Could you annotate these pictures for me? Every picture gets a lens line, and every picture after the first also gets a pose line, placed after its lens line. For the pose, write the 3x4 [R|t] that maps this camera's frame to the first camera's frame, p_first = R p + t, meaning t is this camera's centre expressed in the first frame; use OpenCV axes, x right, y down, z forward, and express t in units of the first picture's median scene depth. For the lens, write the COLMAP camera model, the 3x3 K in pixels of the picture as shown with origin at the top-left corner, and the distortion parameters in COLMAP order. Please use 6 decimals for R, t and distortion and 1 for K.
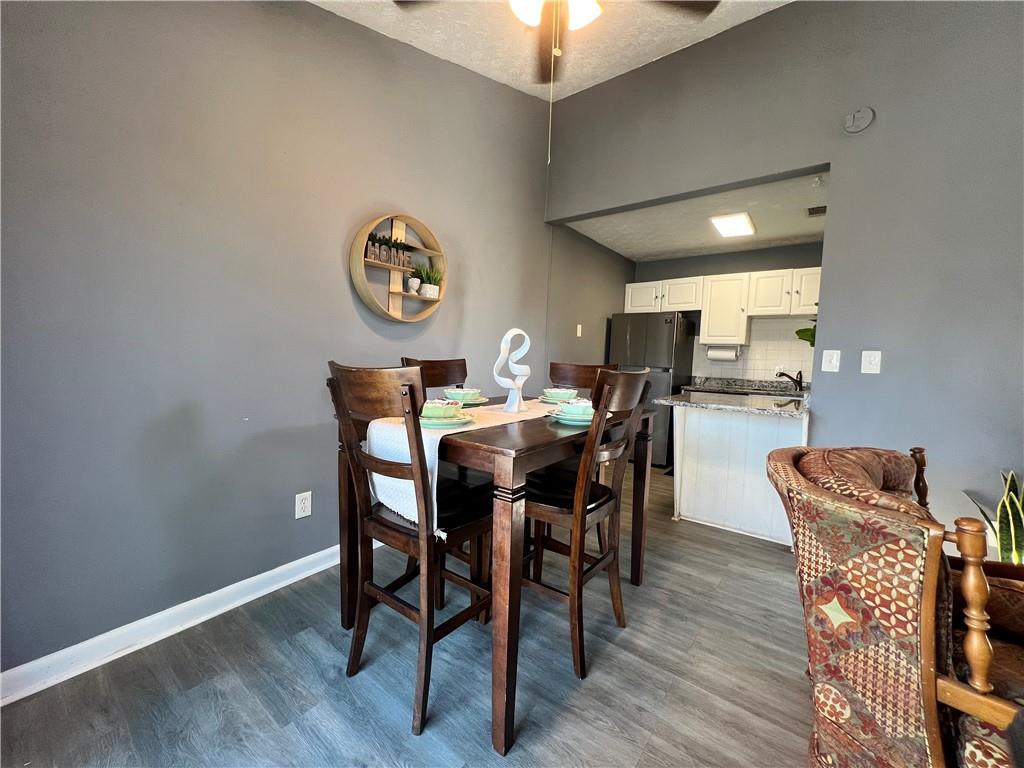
lens RADIAL K [[409.4, 0, 509.6], [0, 409.4, 386.8], [0, 0, 1]] dist [-0.003762, 0.000118]
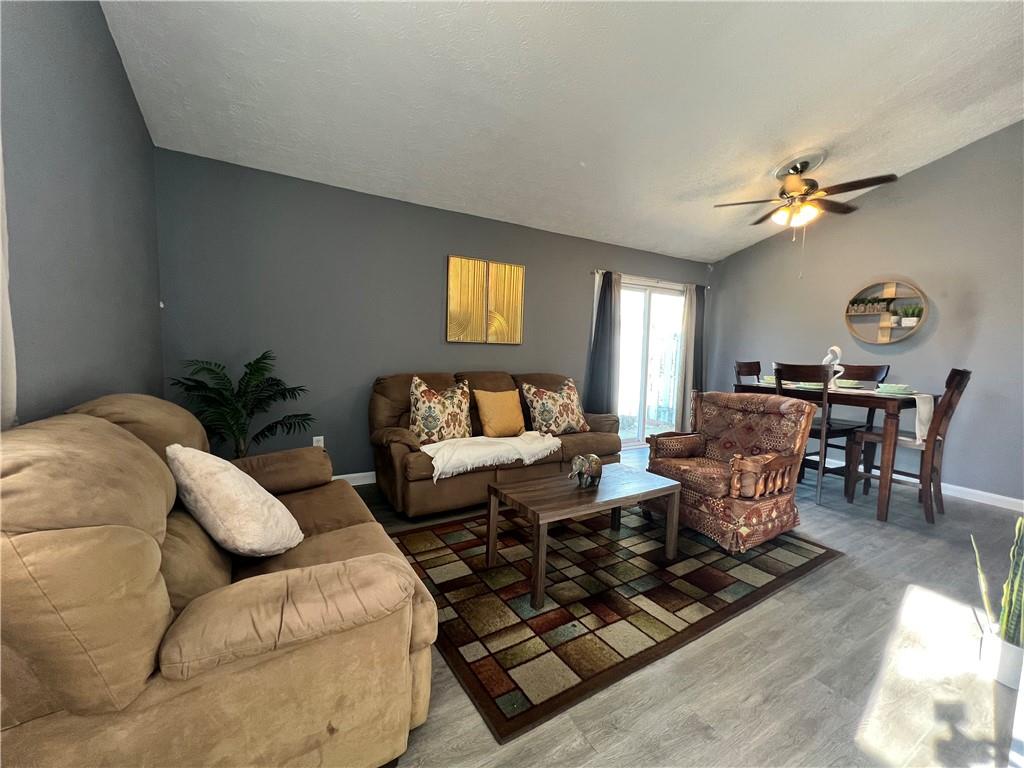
lens RADIAL K [[409.4, 0, 513.2], [0, 409.4, 377.5], [0, 0, 1]] dist [-0.003762, 0.000118]
pose [[-0.368938, 0.017351, -0.929292, 4.713960], [-0.116150, 0.991128, 0.064618, 0.111880], [0.922168, 0.131777, -0.363650, 0.621165]]
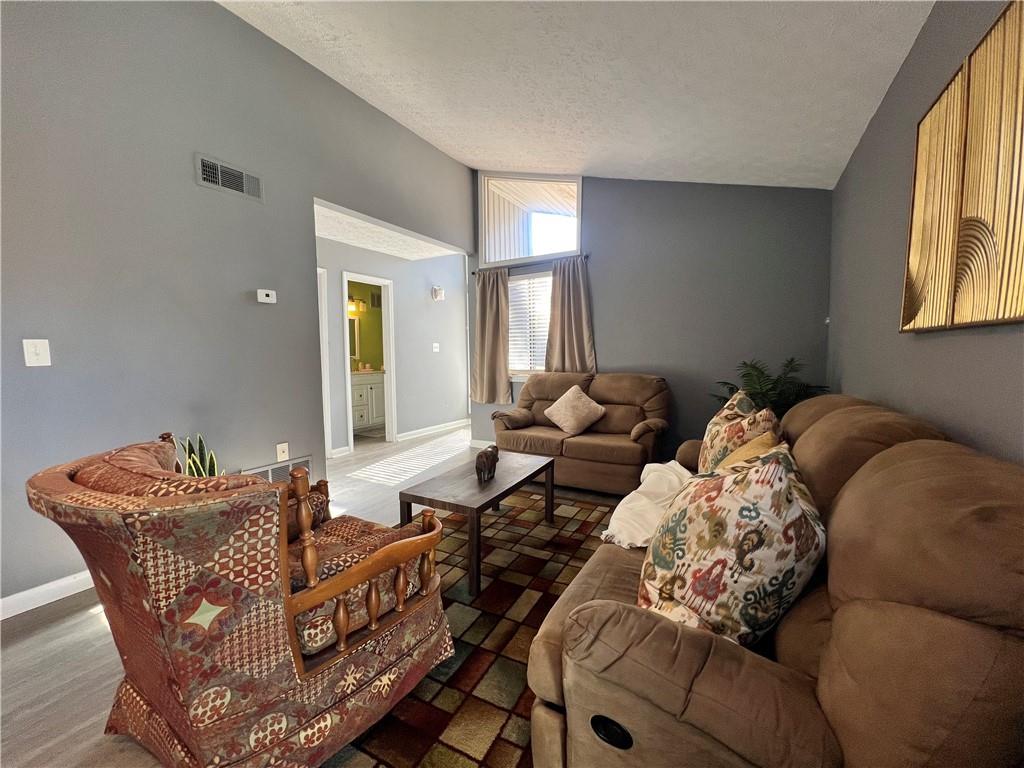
lens RADIAL K [[409.4, 0, 509.1], [0, 409.4, 383.8], [0, 0, 1]] dist [-0.003762, 0.000118]
pose [[-0.142323, -0.108439, 0.983862, -0.192847], [0.083718, 0.989100, 0.121127, -0.039869], [-0.986274, 0.099606, -0.131694, 0.377556]]
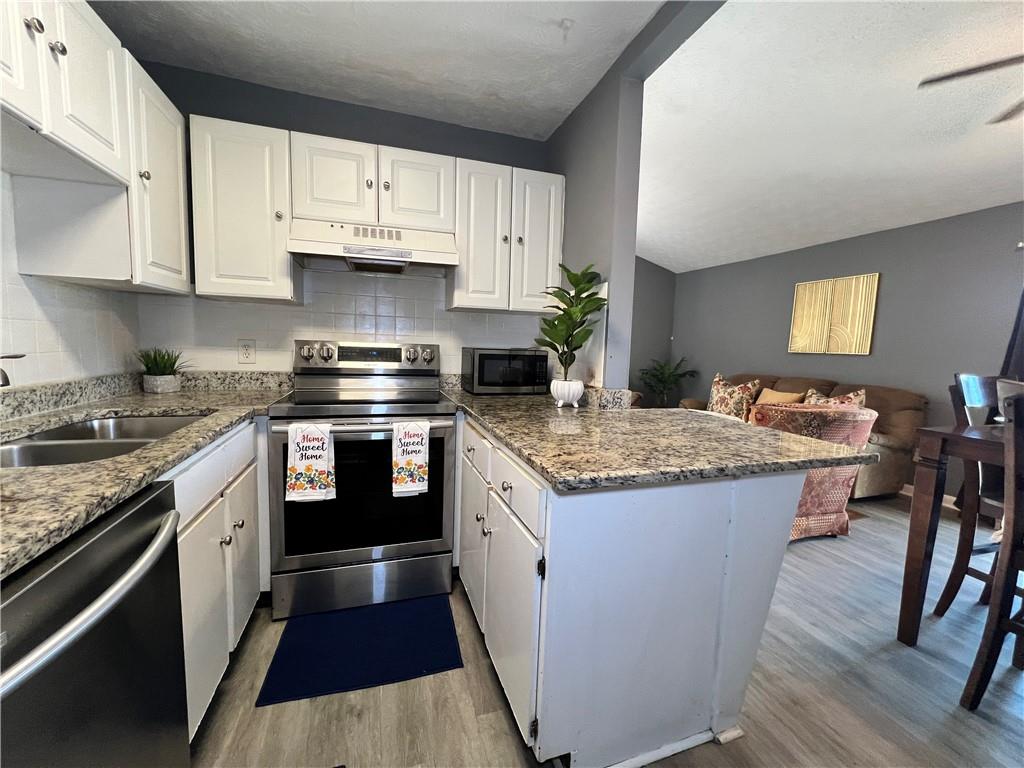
lens RADIAL K [[409.4, 0, 510.0], [0, 409.4, 382.5], [0, 0, 1]] dist [-0.003762, 0.000118]
pose [[-0.833564, -0.115550, 0.540203, 1.341730], [-0.023512, 0.984414, 0.174287, -0.329123], [-0.551922, 0.132579, -0.823289, 4.573325]]
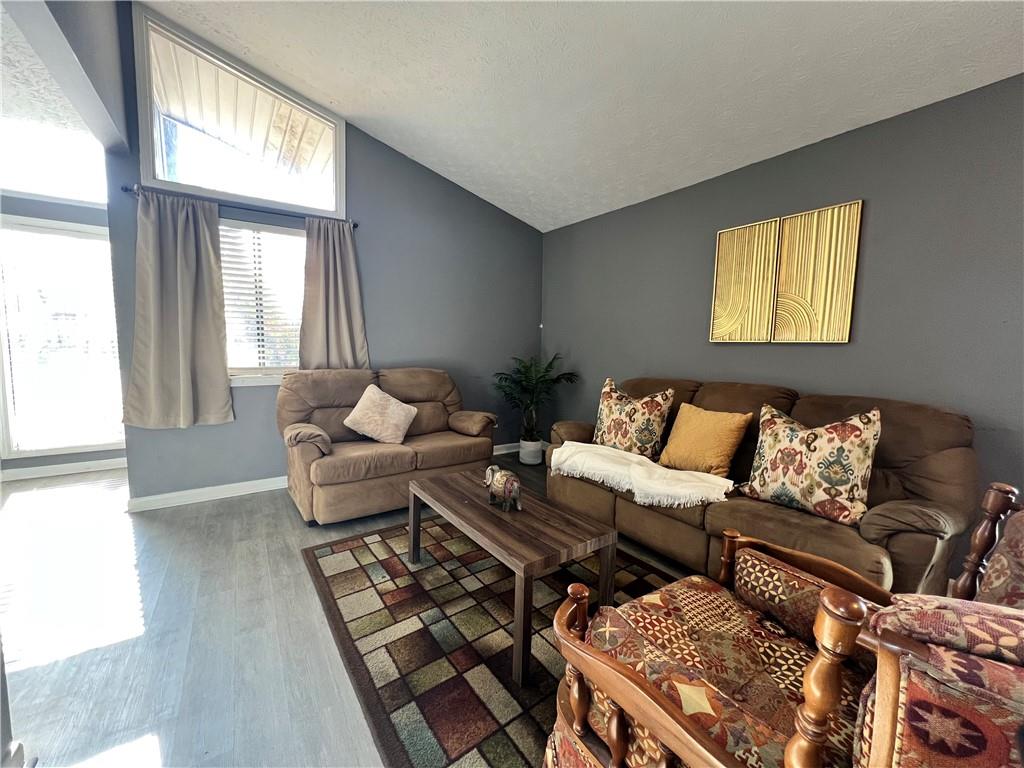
lens RADIAL K [[409.4, 0, 508.9], [0, 409.4, 382.3], [0, 0, 1]] dist [-0.003762, 0.000118]
pose [[-0.950272, -0.080283, 0.300895, 1.738316], [-0.027373, 0.983992, 0.176095, -0.109659], [-0.310216, 0.159102, -0.937258, 2.006790]]
